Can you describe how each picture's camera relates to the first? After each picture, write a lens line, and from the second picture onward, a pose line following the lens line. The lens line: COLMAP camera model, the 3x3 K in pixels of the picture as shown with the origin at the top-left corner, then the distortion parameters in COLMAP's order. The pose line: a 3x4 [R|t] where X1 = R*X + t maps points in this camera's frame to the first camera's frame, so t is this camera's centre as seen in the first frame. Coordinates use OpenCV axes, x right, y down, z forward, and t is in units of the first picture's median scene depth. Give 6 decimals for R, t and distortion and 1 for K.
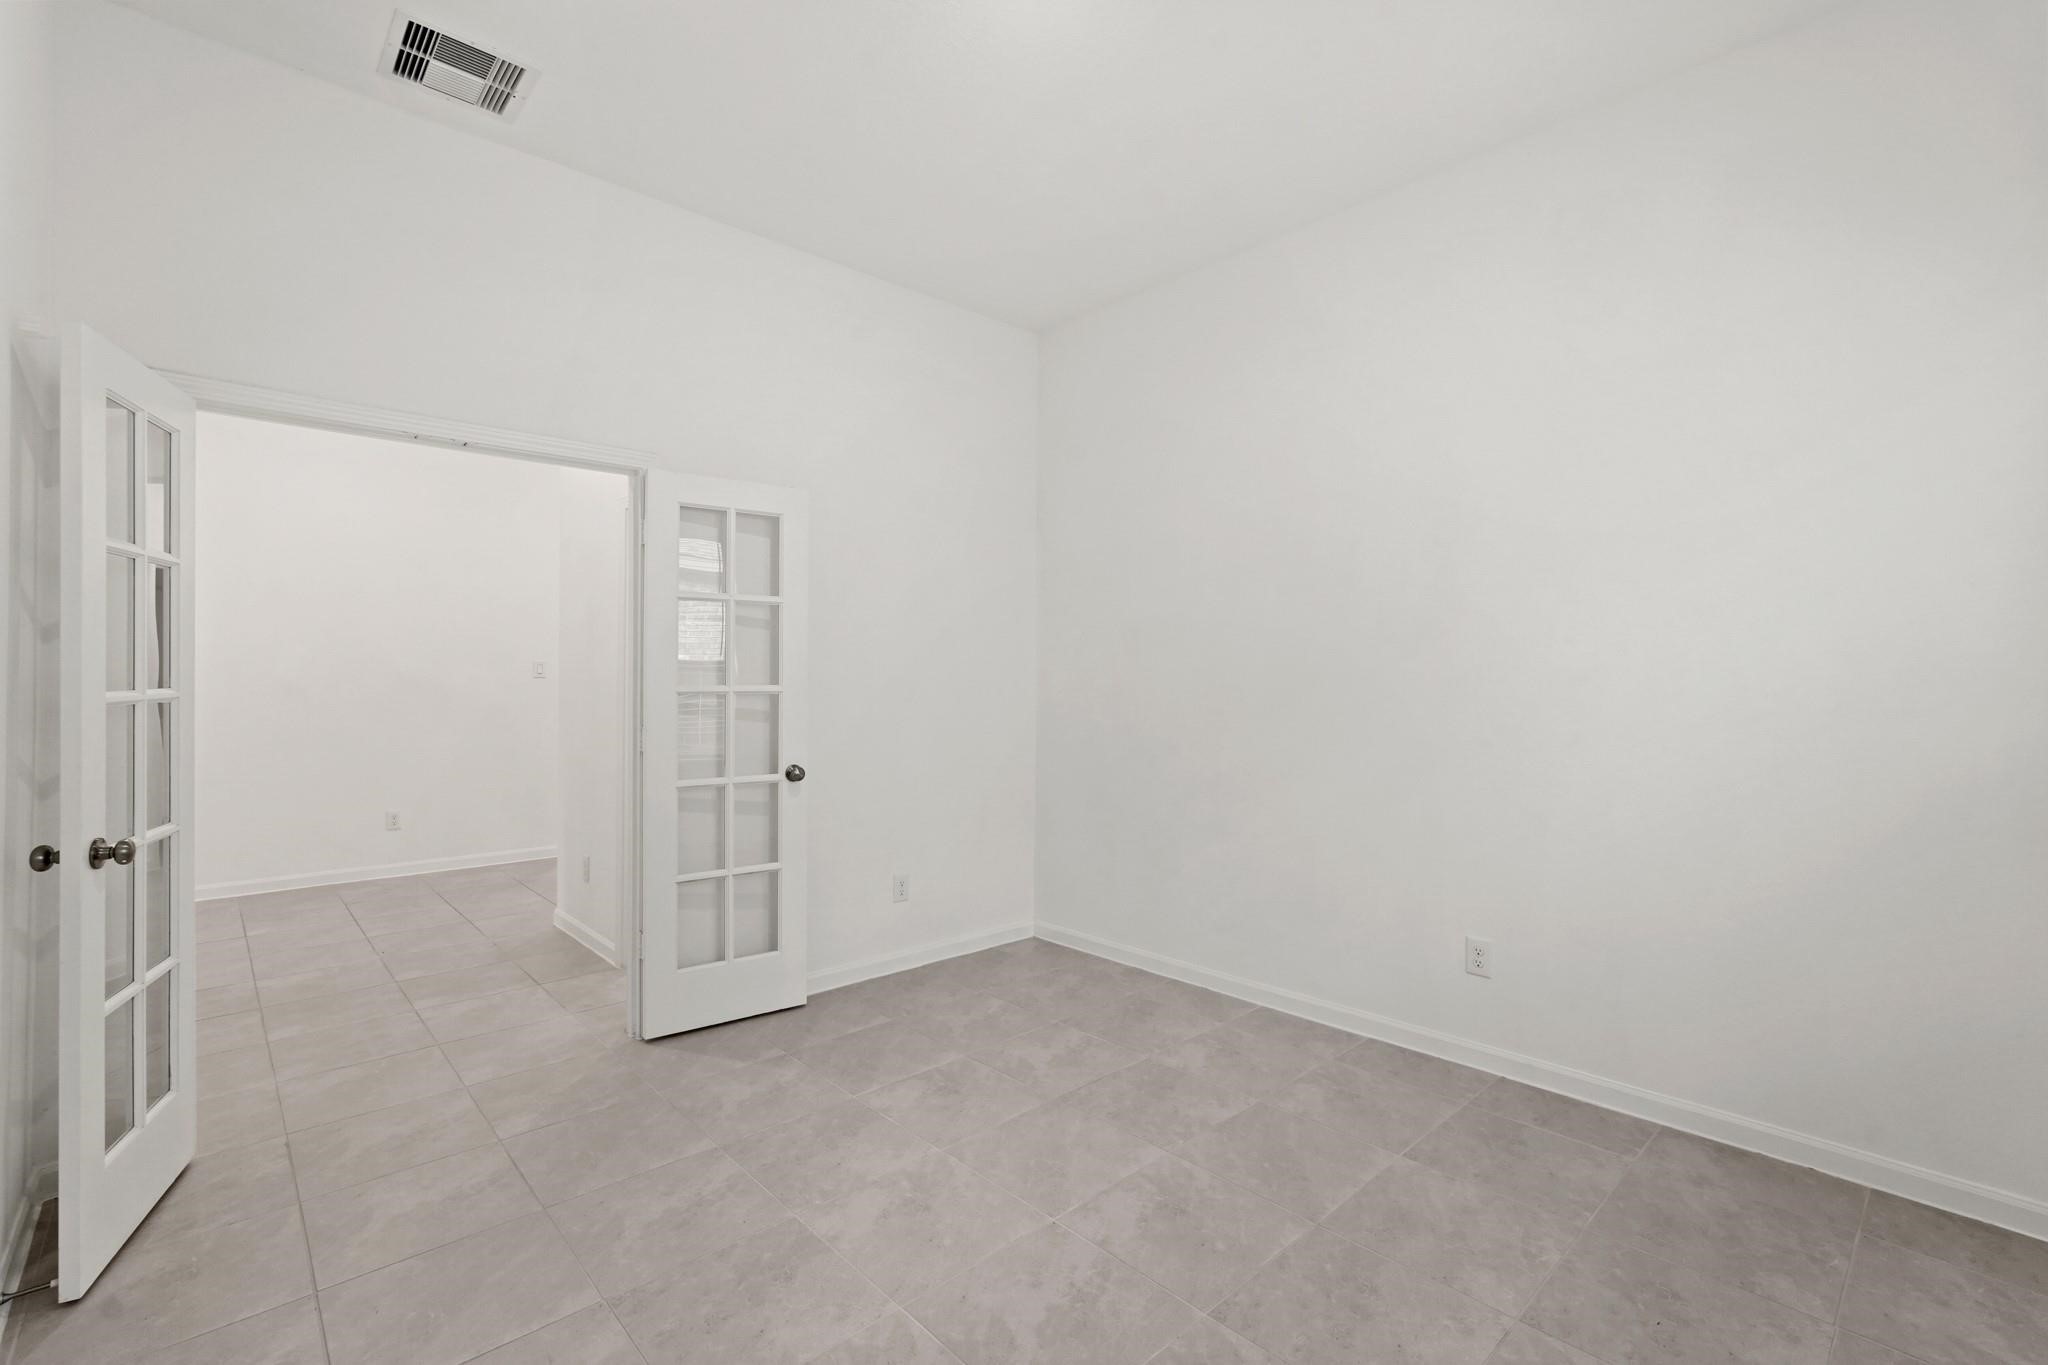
lens RADIAL K [[914.9, 0, 1027.9], [0, 914.9, 662.9], [0, 0, 1]] dist [0.000884, 0.000874]
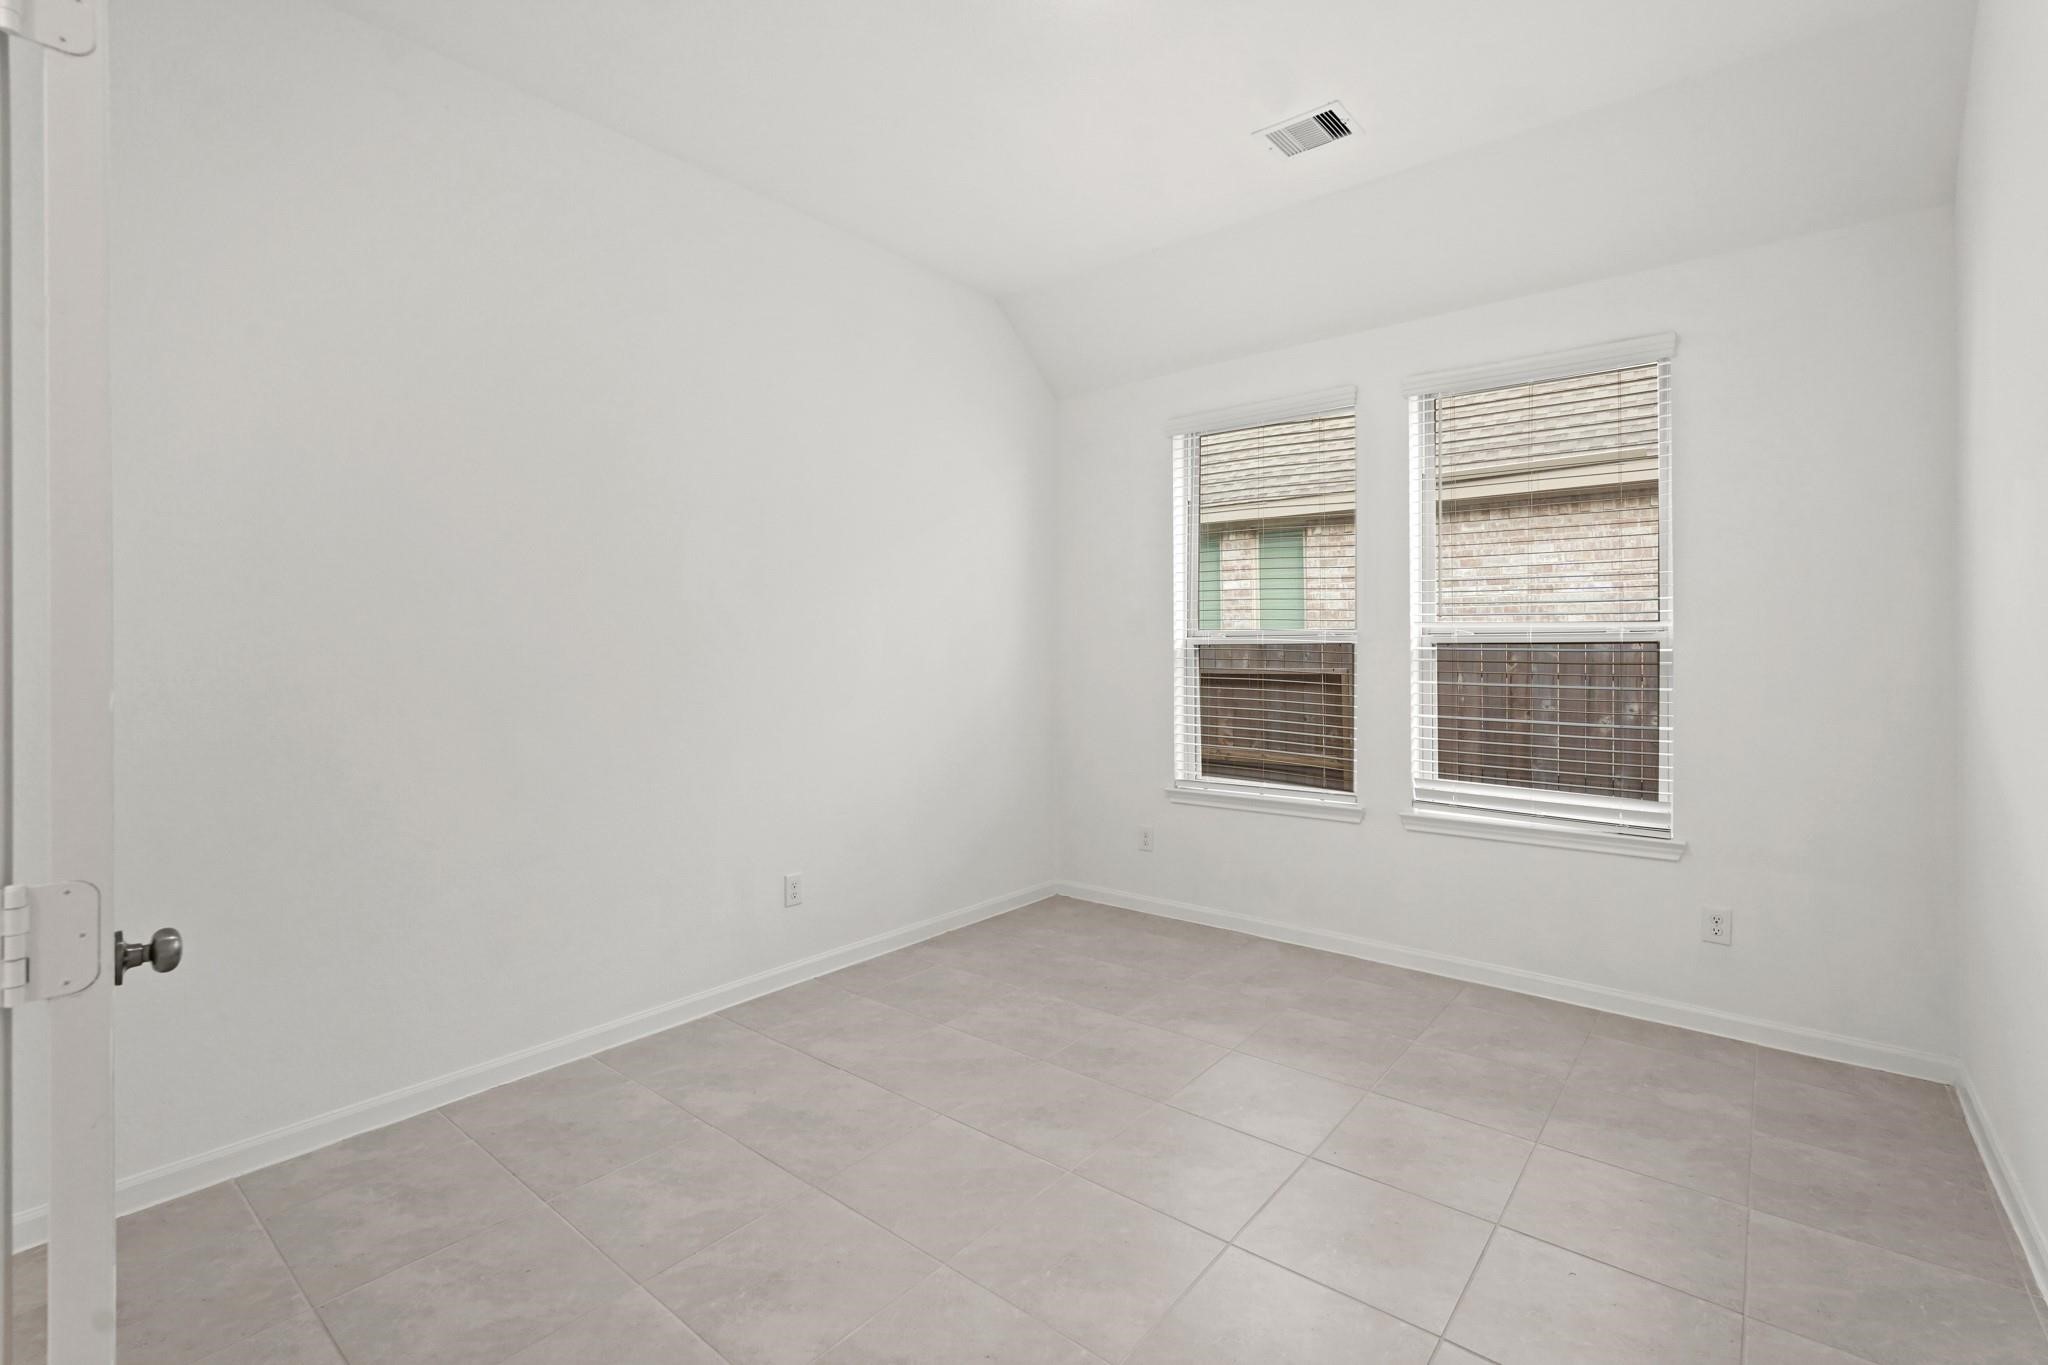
lens RADIAL K [[914.9, 0, 1027.9], [0, 914.9, 662.9], [0, 0, 1]] dist [0.000884, 0.000874]
pose [[-0.141820, -0.007069, 0.989867, -0.709911], [-0.014055, 0.999888, 0.005127, 0.015586], [-0.989793, -0.013186, -0.141903, 0.856250]]
